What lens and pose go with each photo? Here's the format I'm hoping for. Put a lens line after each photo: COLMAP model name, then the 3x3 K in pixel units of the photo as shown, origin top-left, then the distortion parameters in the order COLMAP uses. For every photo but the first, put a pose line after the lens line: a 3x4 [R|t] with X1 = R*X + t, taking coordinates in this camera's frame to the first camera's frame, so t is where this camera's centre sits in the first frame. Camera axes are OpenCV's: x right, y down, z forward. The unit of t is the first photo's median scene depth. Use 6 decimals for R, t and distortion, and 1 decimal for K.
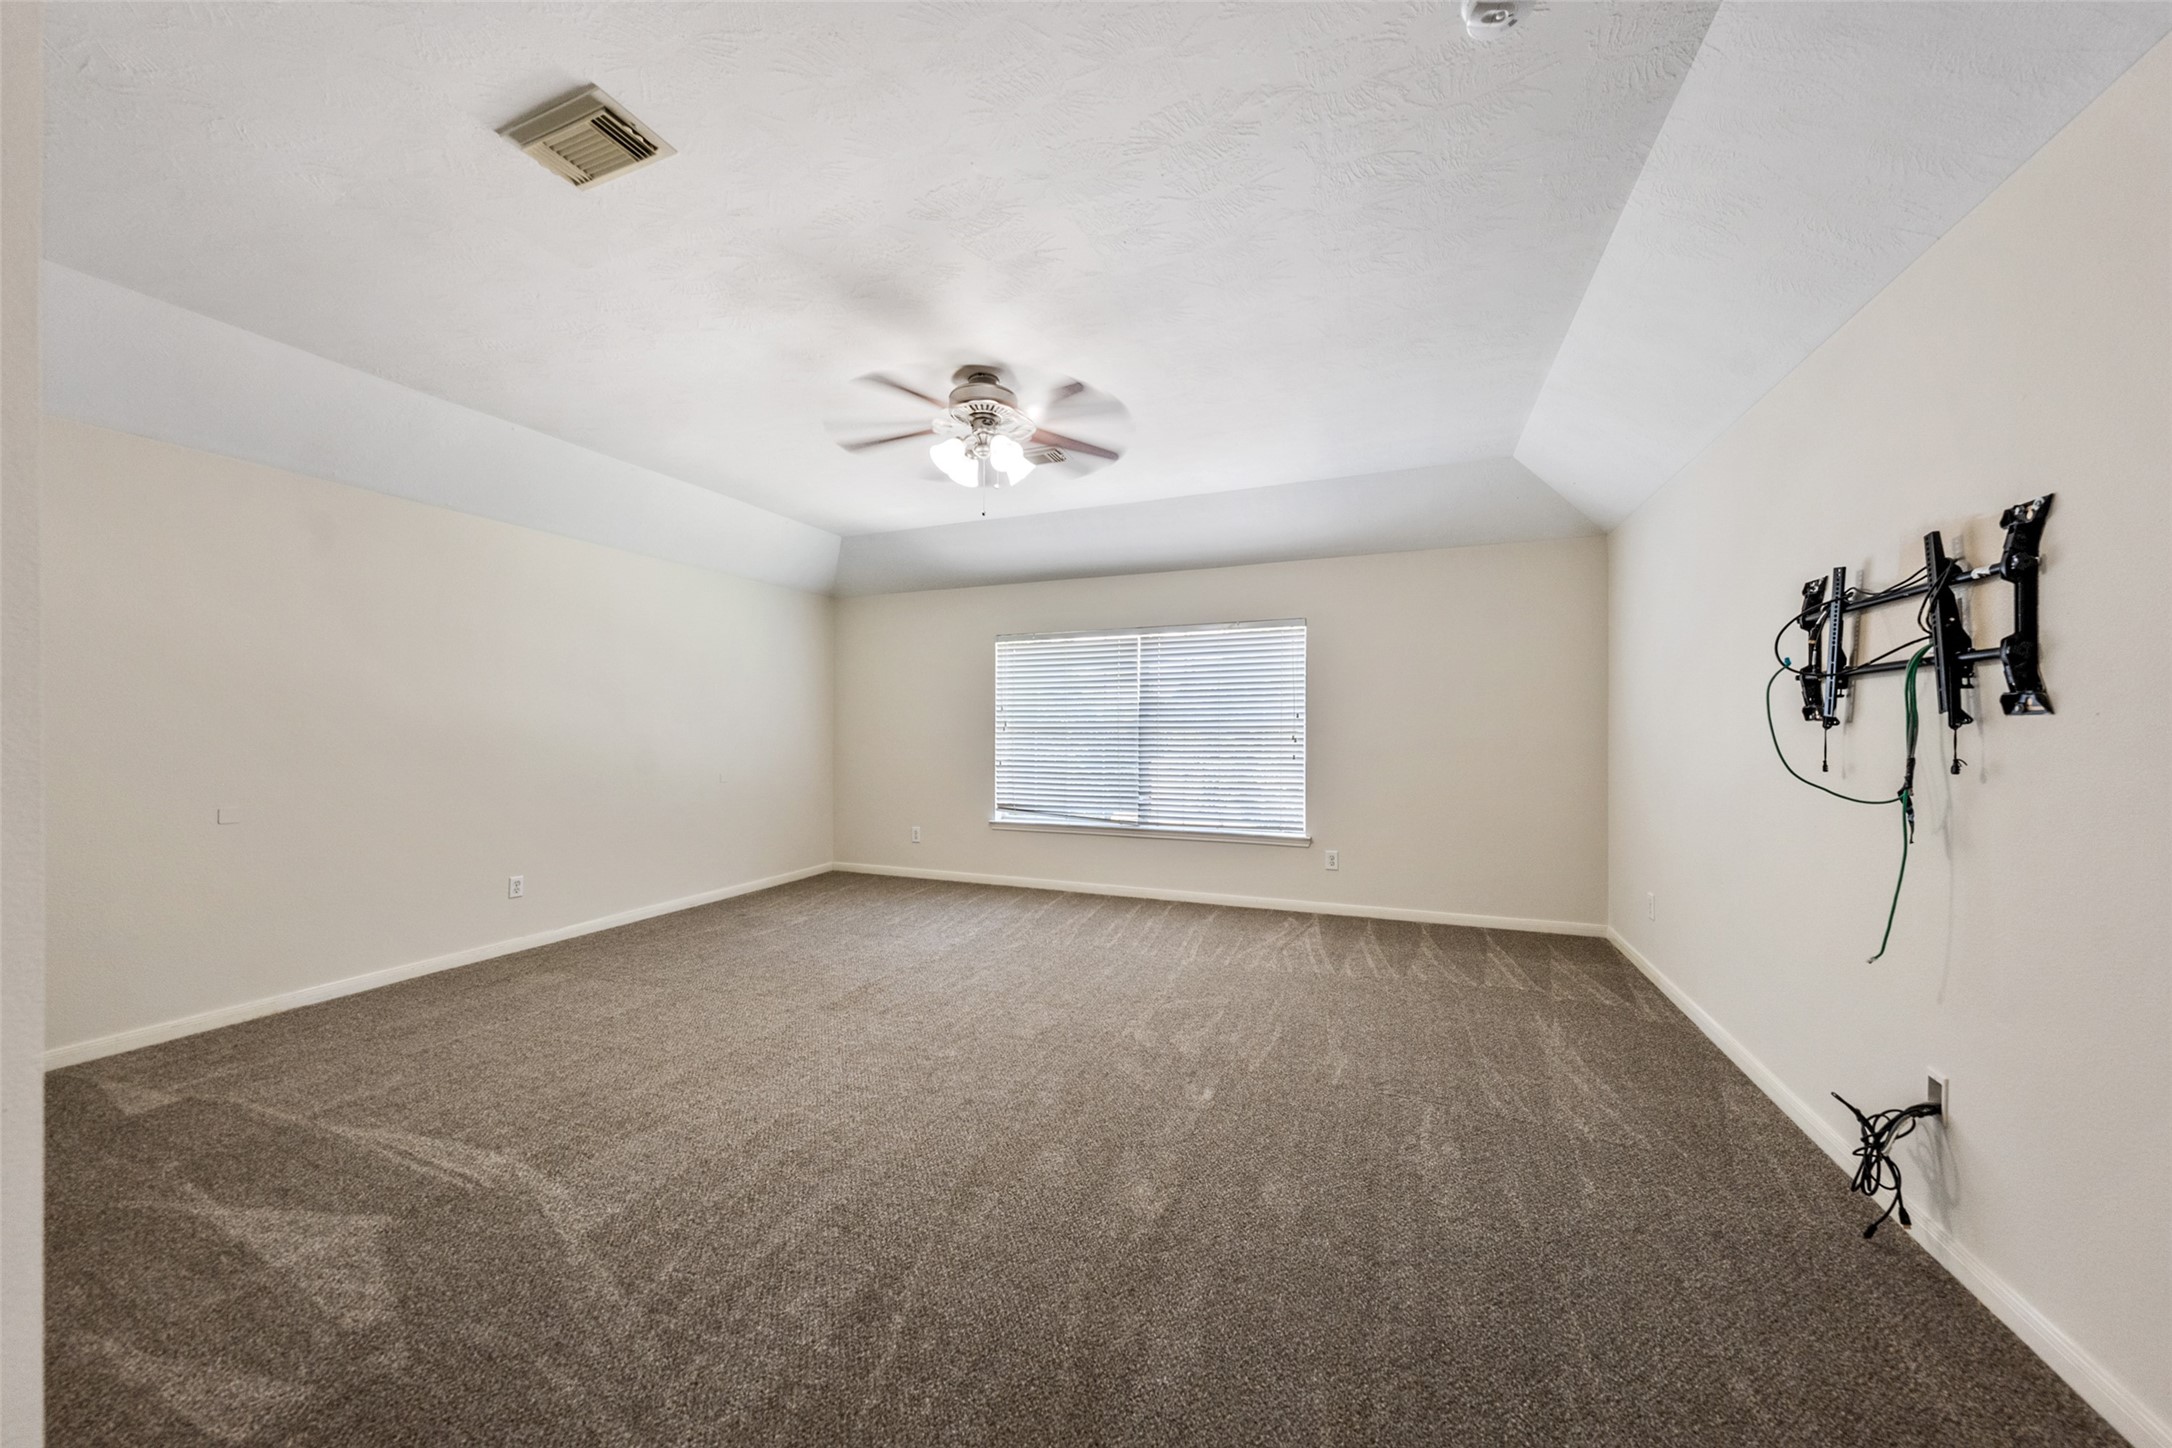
lens RADIAL K [[744.4, 0, 1086.2], [0, 744.4, 725.0], [0, 0, 1]] dist [-0.004105, 0.000390]
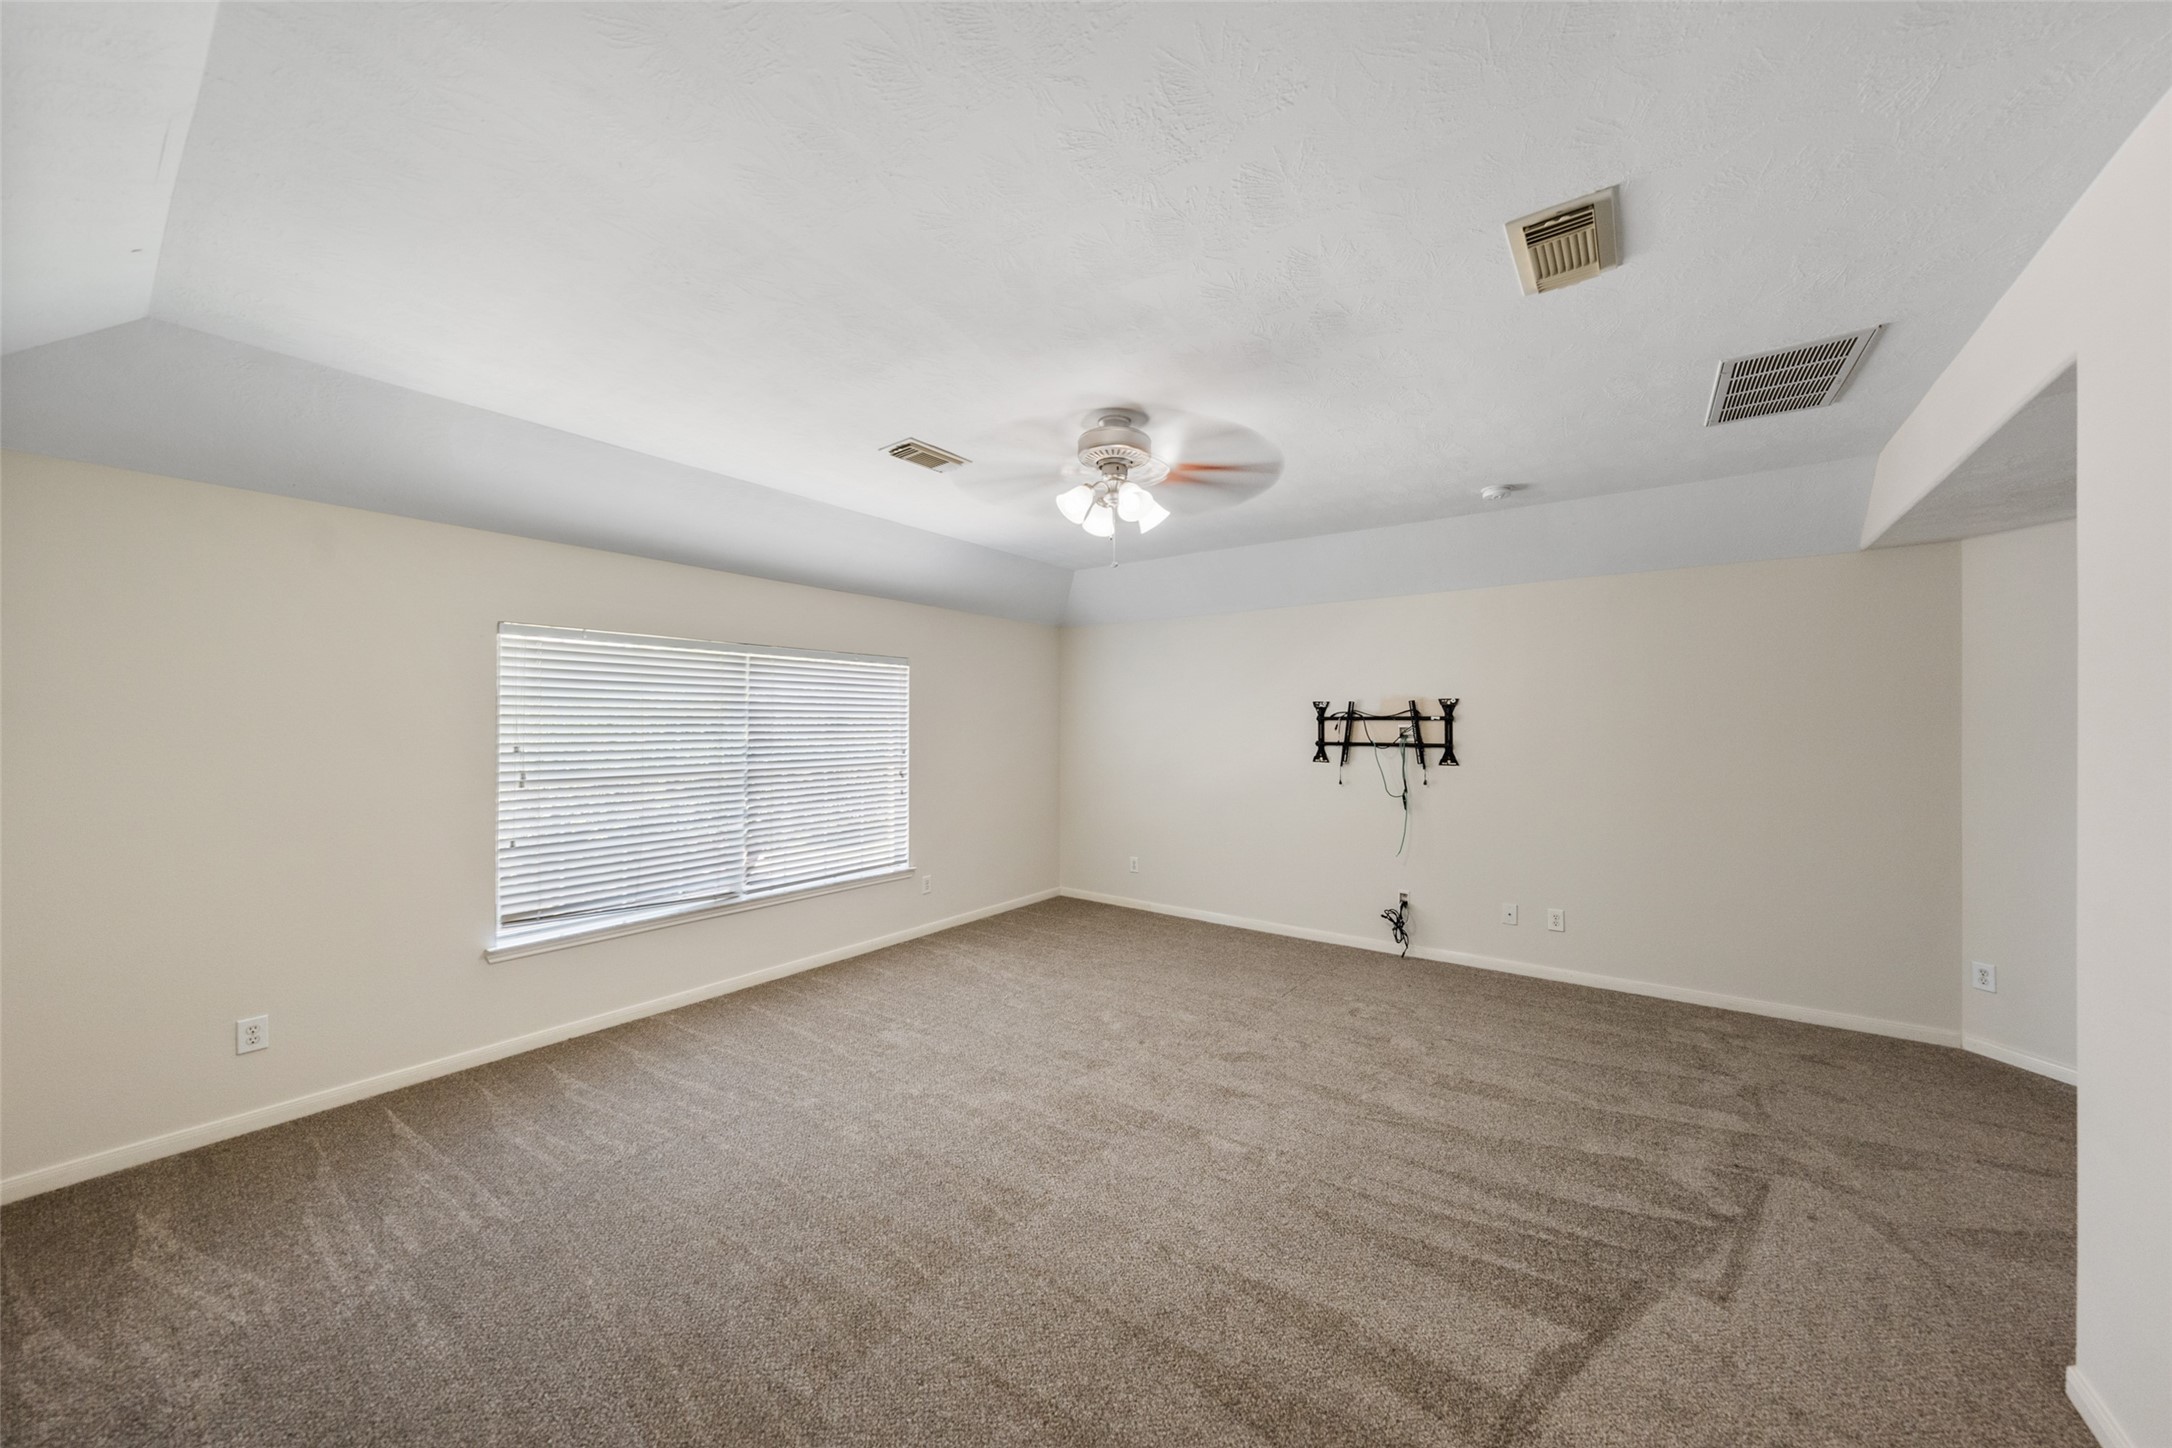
lens RADIAL K [[744.4, 0, 1086.4], [0, 744.4, 728.7], [0, 0, 1]] dist [-0.004105, 0.000390]
pose [[0.260846, -0.001692, 0.965379, -0.765499], [-0.007132, 0.999968, 0.003680, -0.060238], [-0.965354, -0.007845, 0.260825, 0.577476]]
